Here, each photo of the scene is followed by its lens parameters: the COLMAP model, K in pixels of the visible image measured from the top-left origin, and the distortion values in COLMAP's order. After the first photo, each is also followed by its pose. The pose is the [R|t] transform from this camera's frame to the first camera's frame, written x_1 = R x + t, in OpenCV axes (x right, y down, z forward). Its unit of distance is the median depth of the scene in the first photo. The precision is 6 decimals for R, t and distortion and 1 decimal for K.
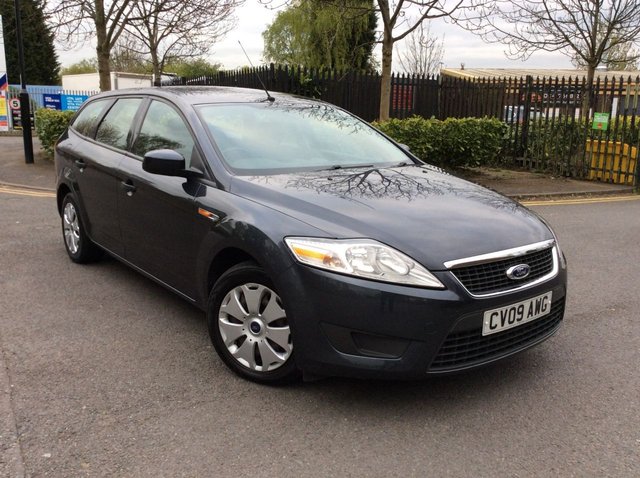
lens RADIAL K [[604.2, 0, 318.8], [0, 604.2, 239.9], [0, 0, 1]] dist [0.028798, -0.076083]
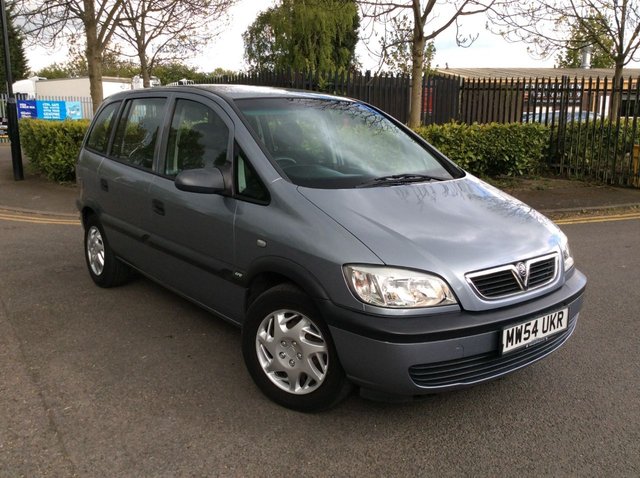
lens RADIAL K [[604.2, 0, 313.4], [0, 604.2, 234.6], [0, 0, 1]] dist [0.028798, -0.076083]
pose [[0.998965, -0.022706, 0.039406, -0.074170], [0.023055, 0.999699, -0.008413, -0.026823], [-0.039203, 0.009313, 0.999188, 0.082899]]
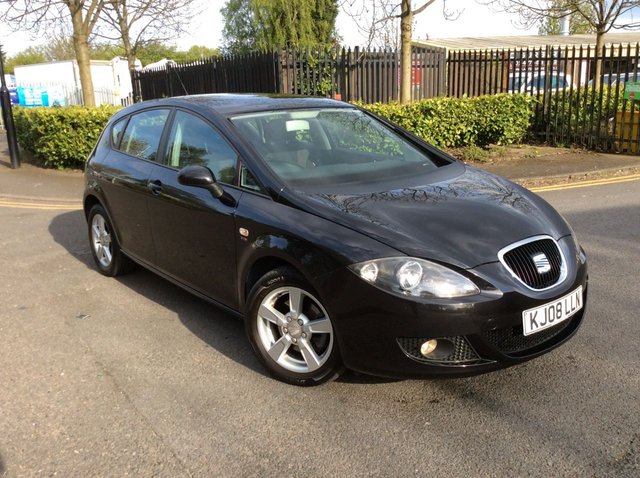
lens RADIAL K [[604.2, 0, 312.4], [0, 604.2, 239.6], [0, 0, 1]] dist [0.028798, -0.076083]
pose [[0.995909, -0.066162, 0.061540, -0.093493], [0.063808, 0.997181, 0.039476, -0.025876], [-0.063979, -0.035387, 0.997324, 0.060263]]
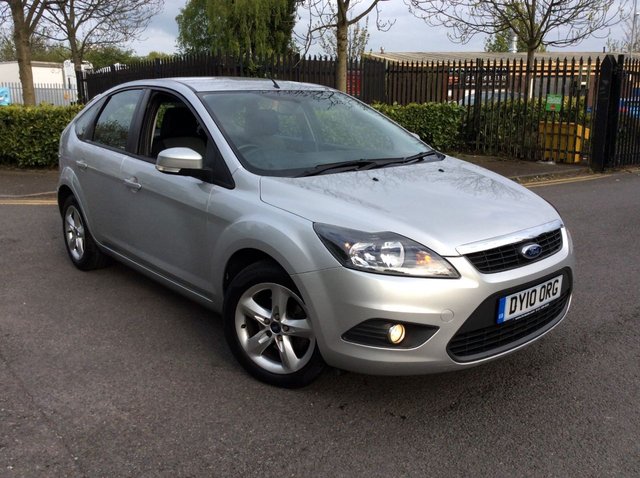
lens RADIAL K [[604.2, 0, 320.6], [0, 604.2, 240.1], [0, 0, 1]] dist [0.028798, -0.076083]
pose [[0.988766, -0.055388, 0.138832, -0.061785], [0.052156, 0.998279, 0.026809, -0.011343], [-0.140078, -0.019267, 0.989953, 0.037343]]
